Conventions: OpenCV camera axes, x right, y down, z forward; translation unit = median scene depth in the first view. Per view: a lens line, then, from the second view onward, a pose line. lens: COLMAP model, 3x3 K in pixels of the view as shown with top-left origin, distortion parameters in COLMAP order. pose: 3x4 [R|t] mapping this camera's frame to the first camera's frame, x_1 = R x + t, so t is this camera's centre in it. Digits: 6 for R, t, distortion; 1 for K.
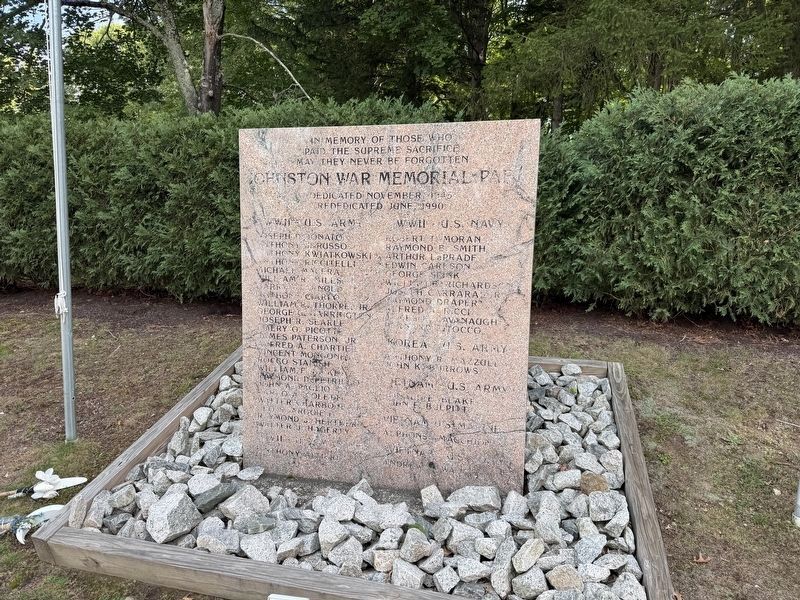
lens RADIAL K [[552.1, 0, 399.3], [0, 552.1, 304.5], [0, 0, 1]] dist [0.045794, -0.061810]
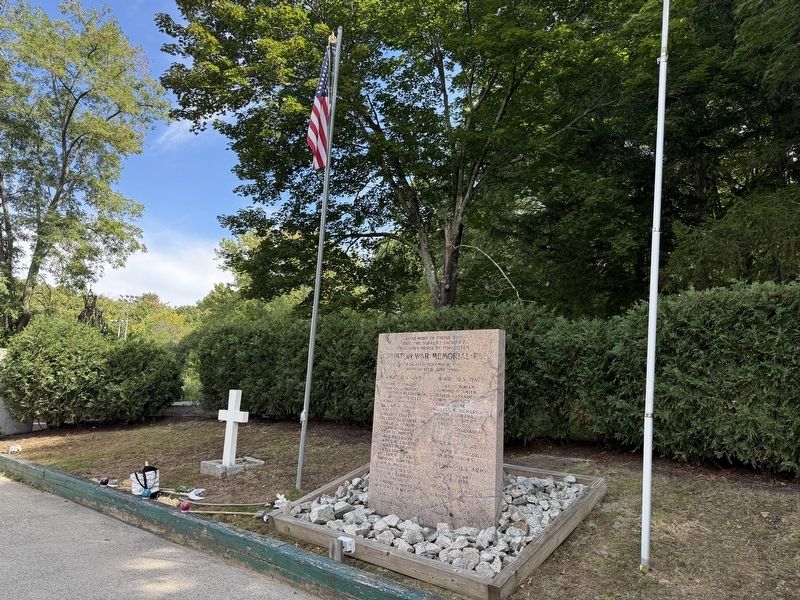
lens RADIAL K [[567.7, 0, 395.4], [0, 567.7, 305.4], [0, 0, 1]] dist [0.028639, -0.057398]
pose [[0.881968, -0.037416, -0.469821, 0.782758], [-0.098997, 0.959899, -0.262286, 0.141550], [0.460794, 0.277839, 0.842896, -0.808961]]
